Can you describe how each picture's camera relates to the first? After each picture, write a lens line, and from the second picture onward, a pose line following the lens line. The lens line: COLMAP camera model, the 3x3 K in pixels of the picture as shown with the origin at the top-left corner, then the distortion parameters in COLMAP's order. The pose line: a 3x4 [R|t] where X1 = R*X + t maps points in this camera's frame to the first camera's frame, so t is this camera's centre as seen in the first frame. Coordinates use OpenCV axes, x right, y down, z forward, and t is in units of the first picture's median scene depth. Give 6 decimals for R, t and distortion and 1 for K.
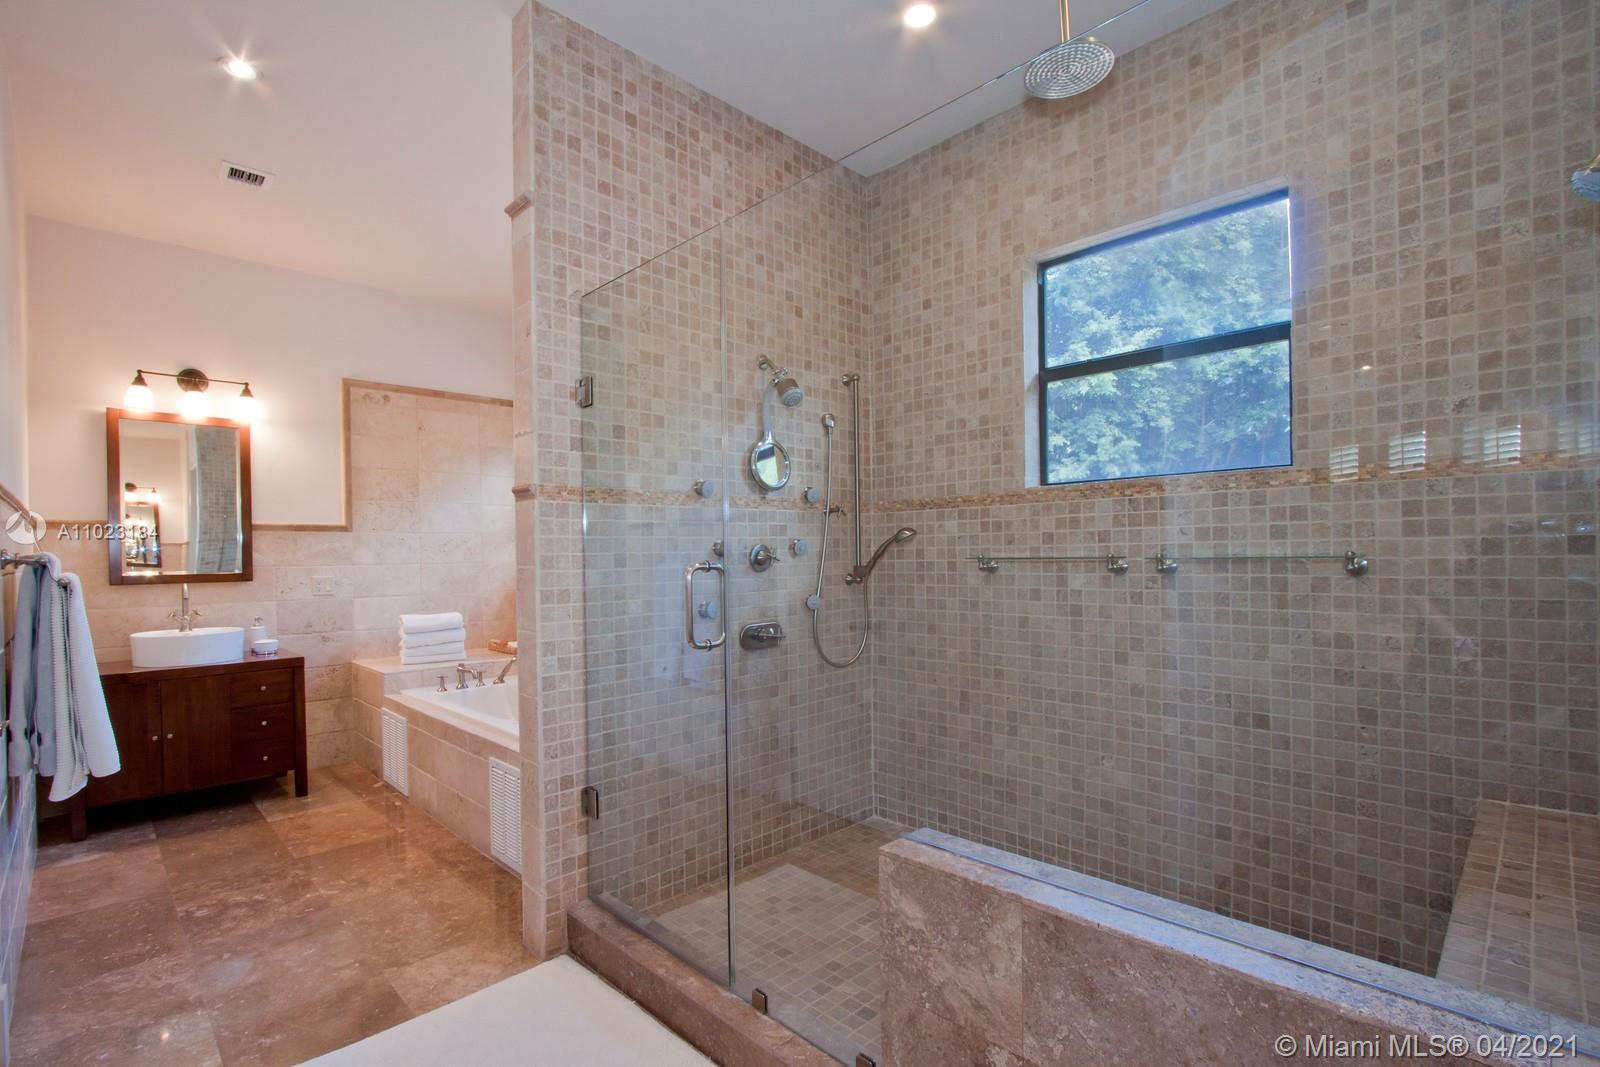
lens RADIAL K [[742.1, 0, 803.2], [0, 742.1, 553.5], [0, 0, 1]] dist [-0.022022, 0.000705]
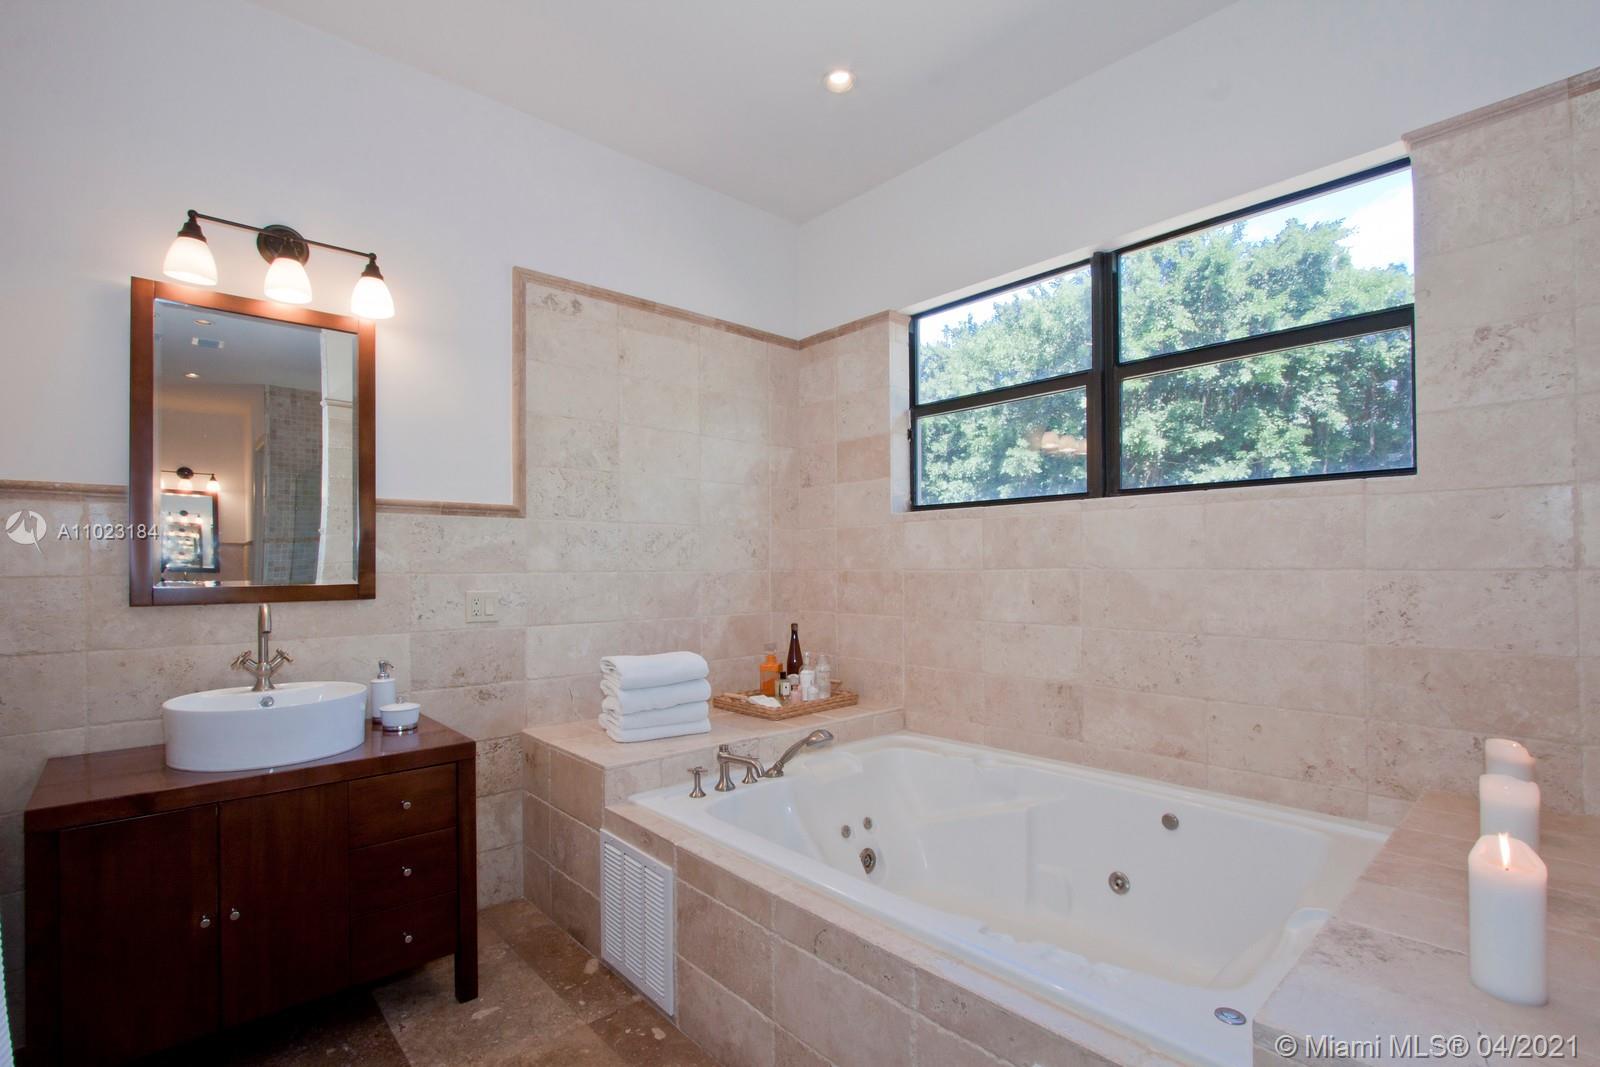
lens RADIAL K [[742.1, 0, 803.2], [0, 742.1, 553.5], [0, 0, 1]] dist [-0.022022, 0.000705]
pose [[0.998836, 0.012075, -0.046690, -0.375959], [-0.012575, 0.999867, -0.010424, 0.004107], [0.046558, 0.010999, 0.998855, 0.423398]]
